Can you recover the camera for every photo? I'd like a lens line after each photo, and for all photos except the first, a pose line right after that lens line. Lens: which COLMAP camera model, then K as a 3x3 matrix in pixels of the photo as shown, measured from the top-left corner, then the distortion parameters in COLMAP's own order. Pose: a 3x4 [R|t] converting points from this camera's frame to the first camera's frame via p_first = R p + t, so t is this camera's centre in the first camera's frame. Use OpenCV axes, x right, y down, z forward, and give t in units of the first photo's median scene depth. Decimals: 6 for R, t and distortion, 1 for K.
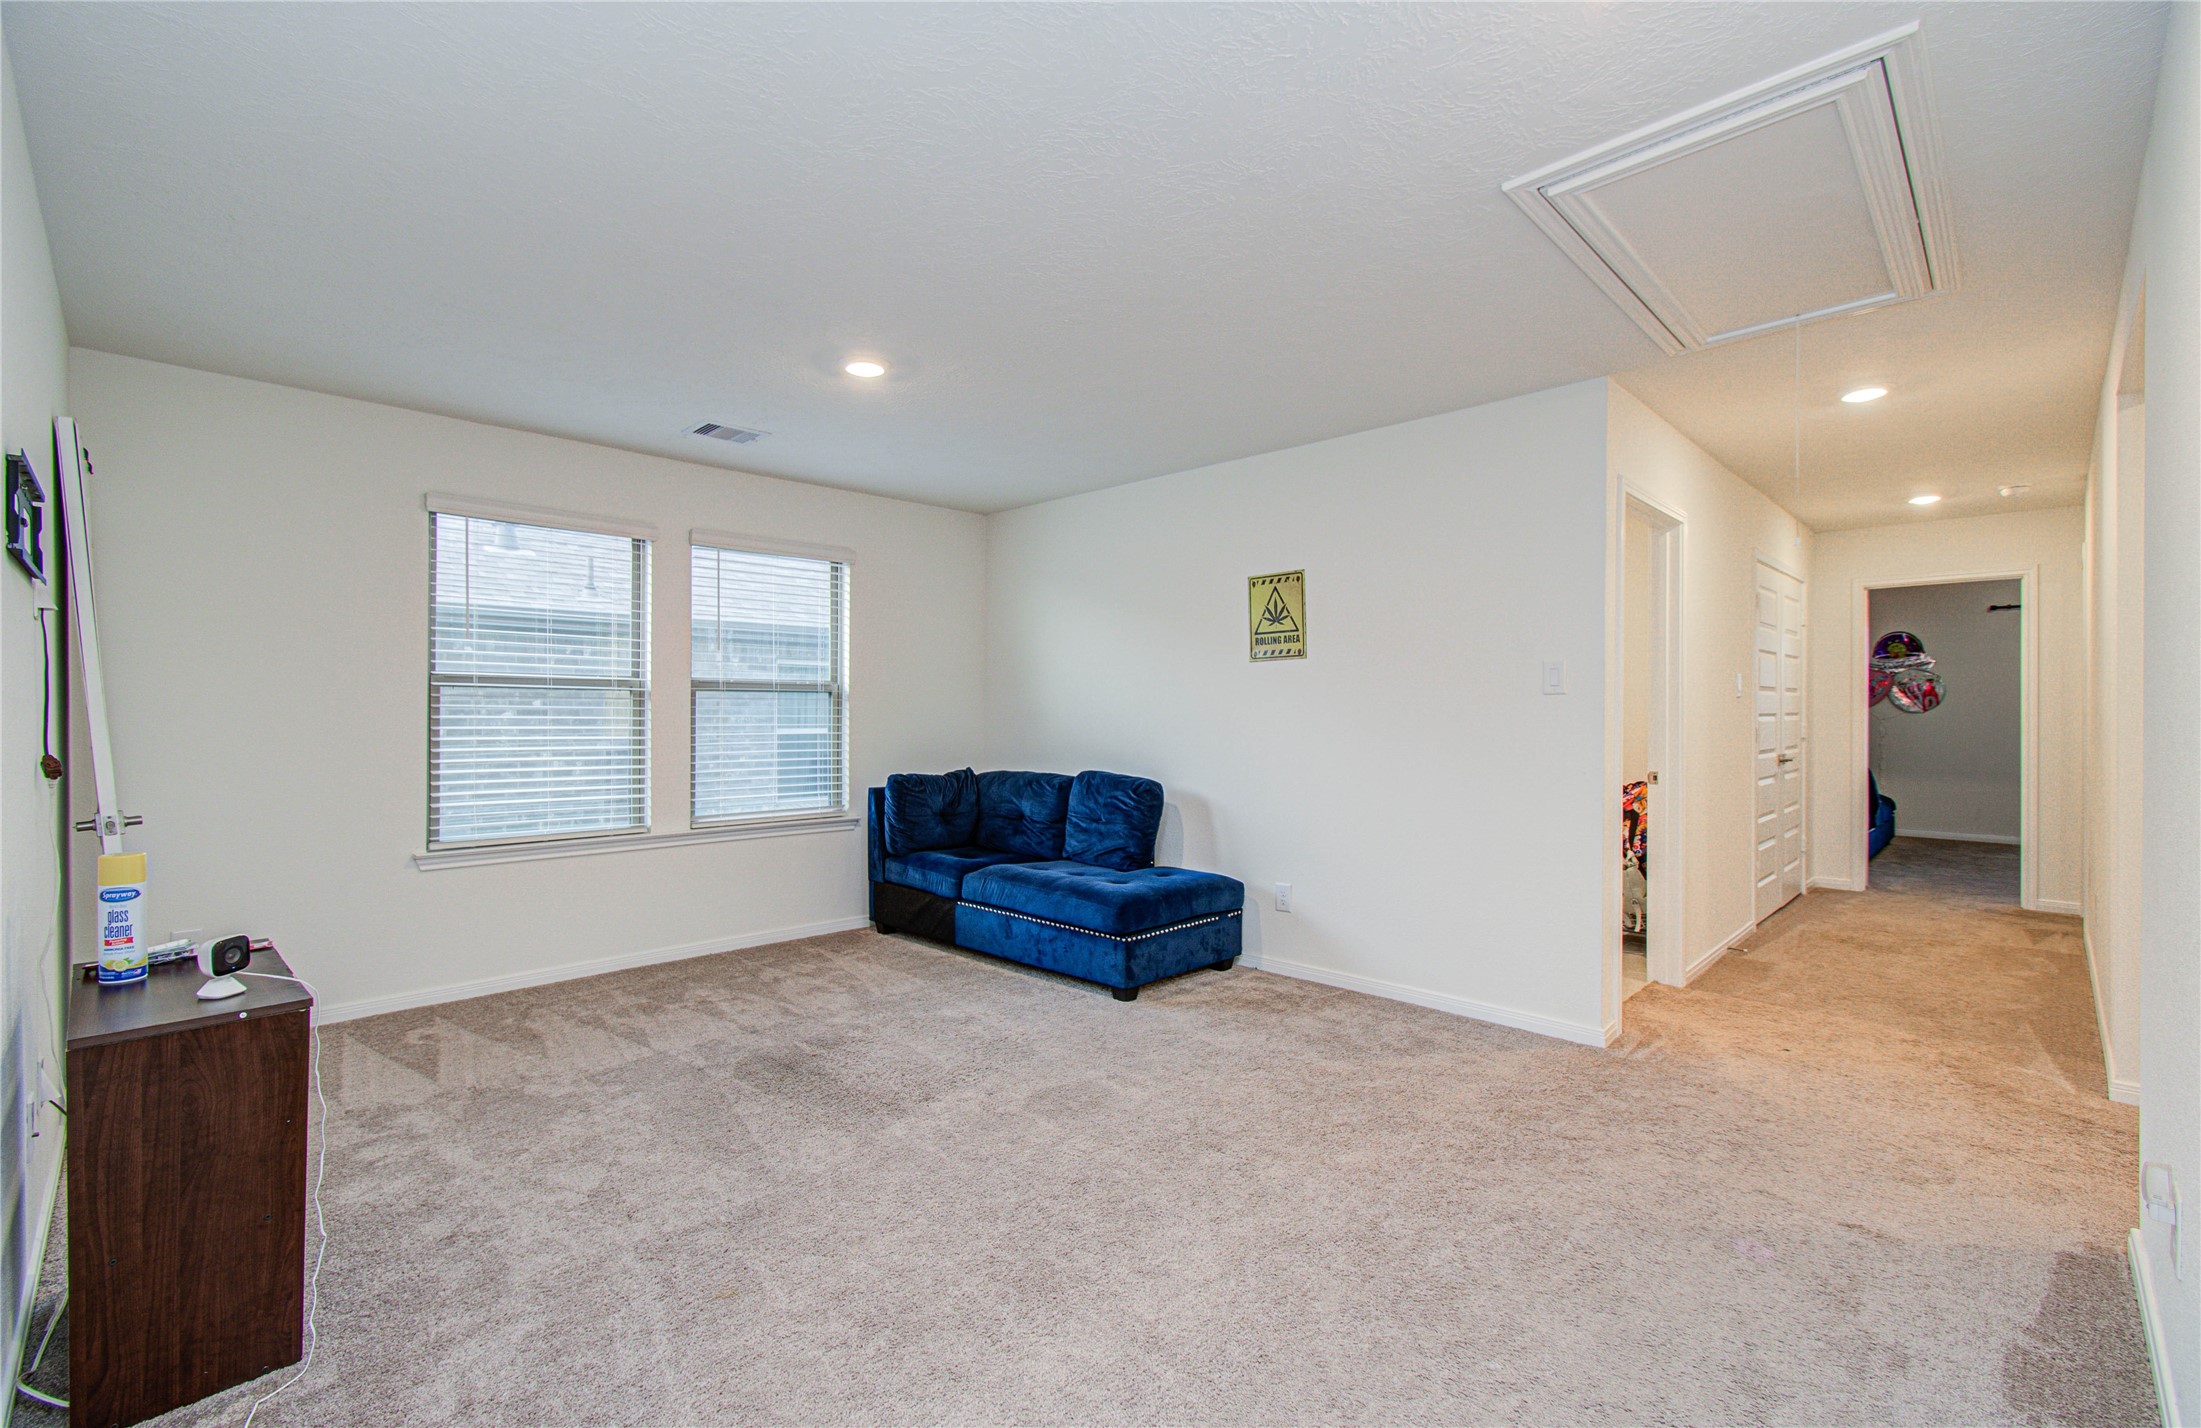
lens RADIAL K [[953.0, 0, 1084.8], [0, 953.0, 712.6], [0, 0, 1]] dist [-0.002658, -0.000322]
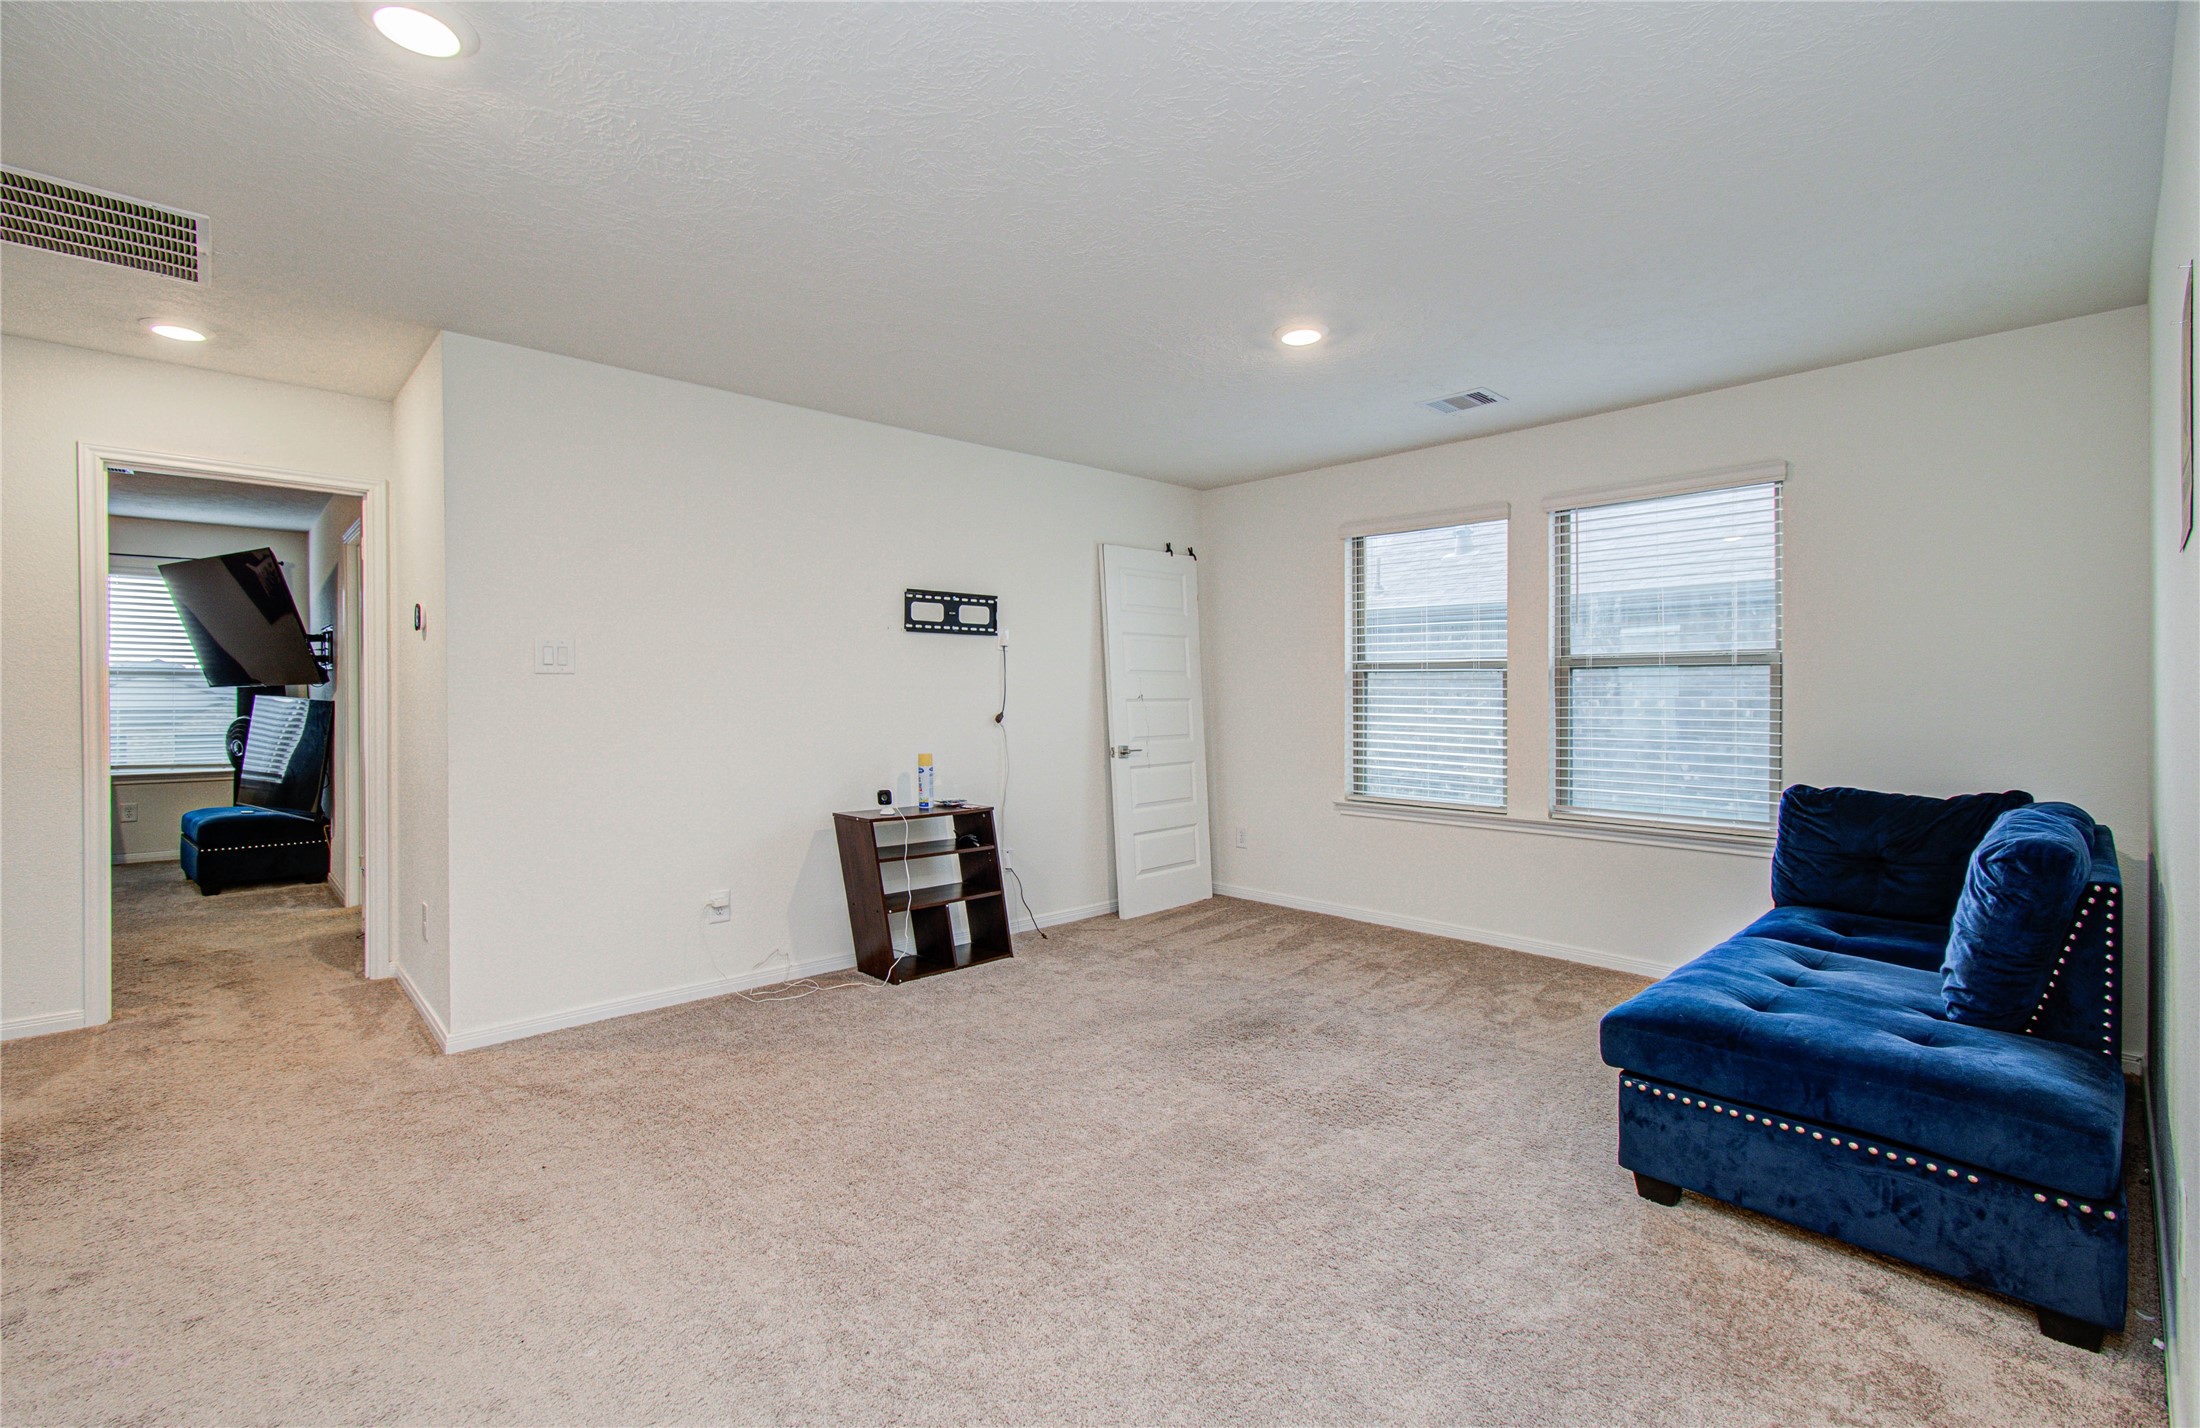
lens RADIAL K [[952.7, 0, 1090.3], [0, 952.7, 676.7], [0, 0, 1]] dist [0.001227, -0.000545]
pose [[-0.021288, -0.022229, -0.999526, 0.590058], [-0.001941, 0.999752, -0.022192, 0.006679], [0.999772, 0.001467, -0.021326, 0.643702]]
